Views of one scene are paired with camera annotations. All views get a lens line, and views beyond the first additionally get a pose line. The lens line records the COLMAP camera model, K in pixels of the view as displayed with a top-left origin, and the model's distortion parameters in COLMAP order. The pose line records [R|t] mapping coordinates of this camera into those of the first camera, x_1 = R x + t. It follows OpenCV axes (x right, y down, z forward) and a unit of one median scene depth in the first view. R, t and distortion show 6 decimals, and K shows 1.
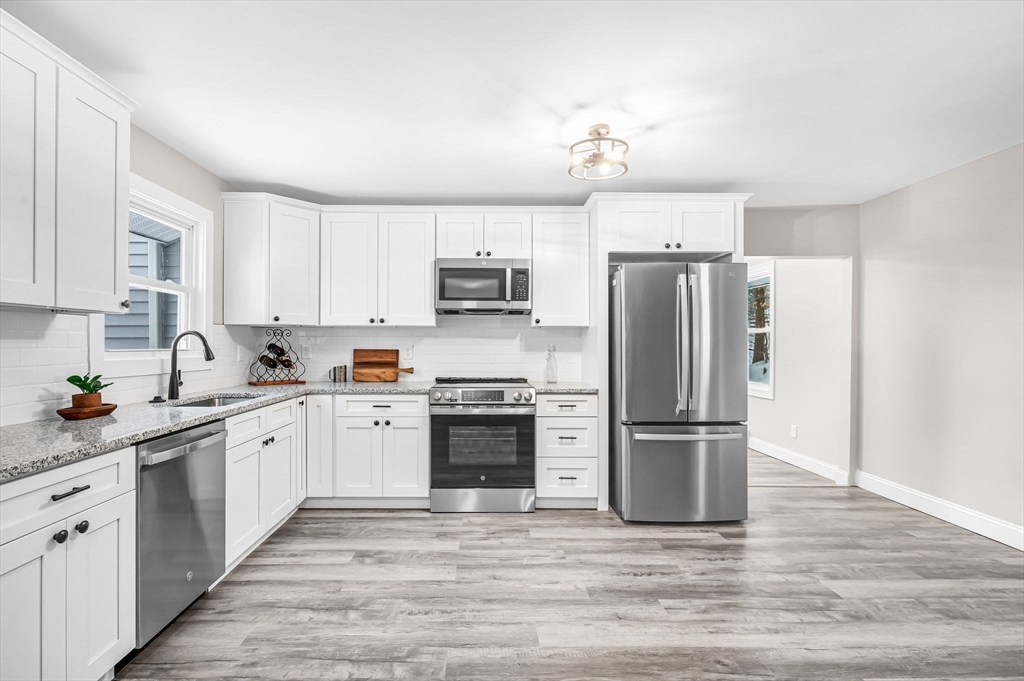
lens RADIAL K [[489.4, 0, 480.3], [0, 489.4, 341.7], [0, 0, 1]] dist [-0.001108, -0.000055]
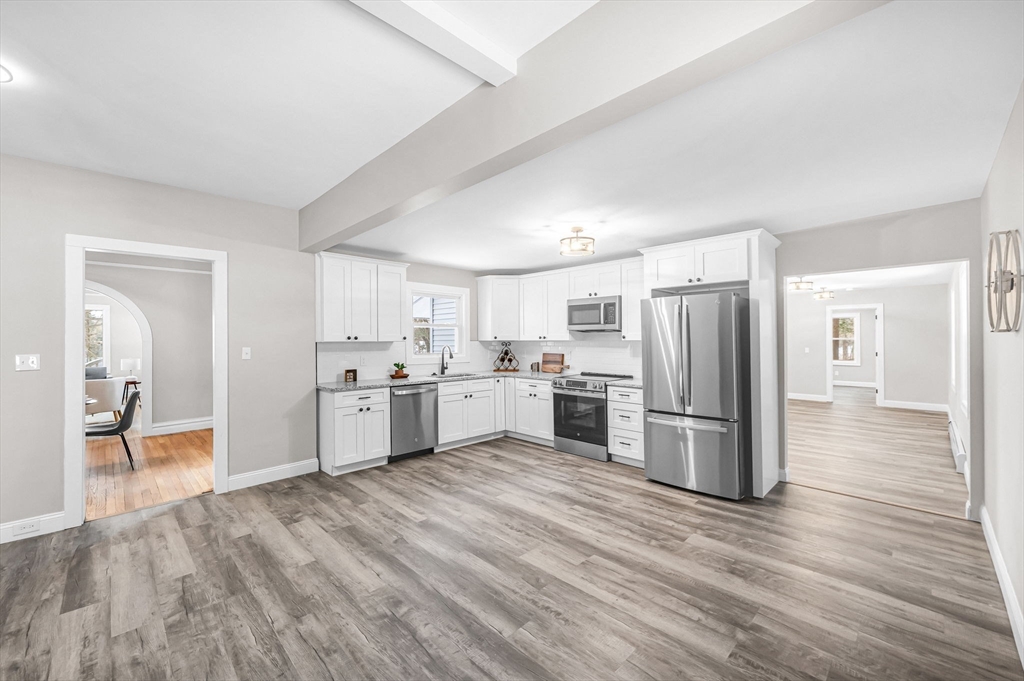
lens RADIAL K [[408.5, 0, 512.0], [0, 408.5, 340.5], [0, 0, 1]] dist [0.000022, 0.000110]
pose [[0.702458, -0.002055, -0.711723, 0.820530], [0.006050, 0.999977, 0.003083, -0.040777], [0.711700, -0.006472, 0.702454, -0.115355]]
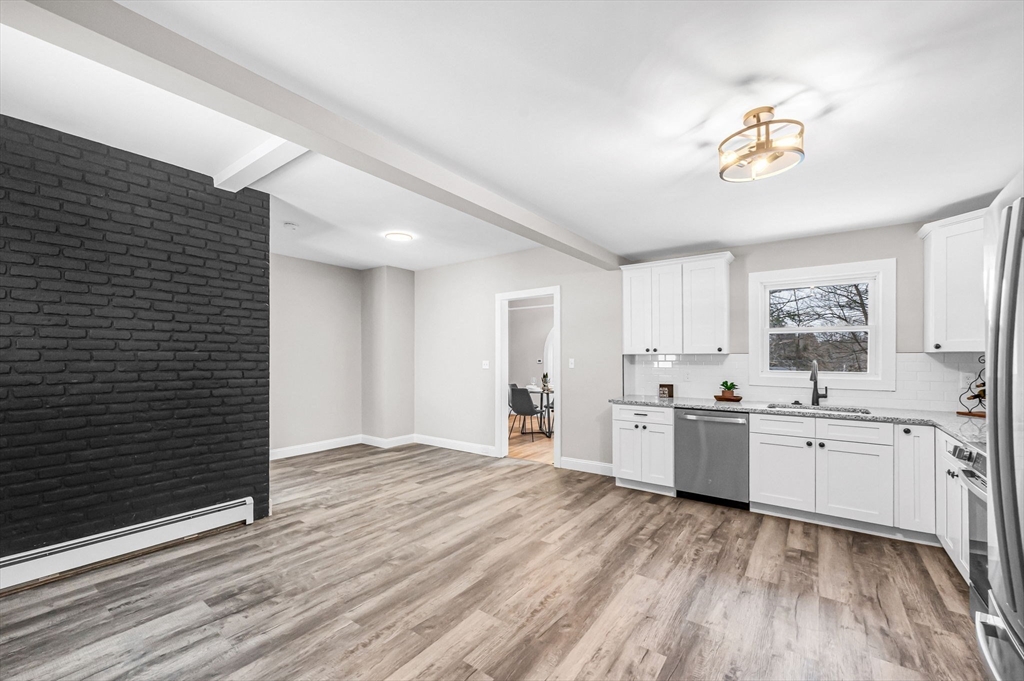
lens RADIAL K [[410.7, 0, 512.5], [0, 410.7, 355.7], [0, 0, 1]] dist [0.000438, 0.000029]
pose [[-0.590368, 0.003524, -0.807127, 0.777227], [0.006460, 0.999979, -0.000359, -0.034014], [0.807108, -0.005426, -0.590378, 0.816376]]
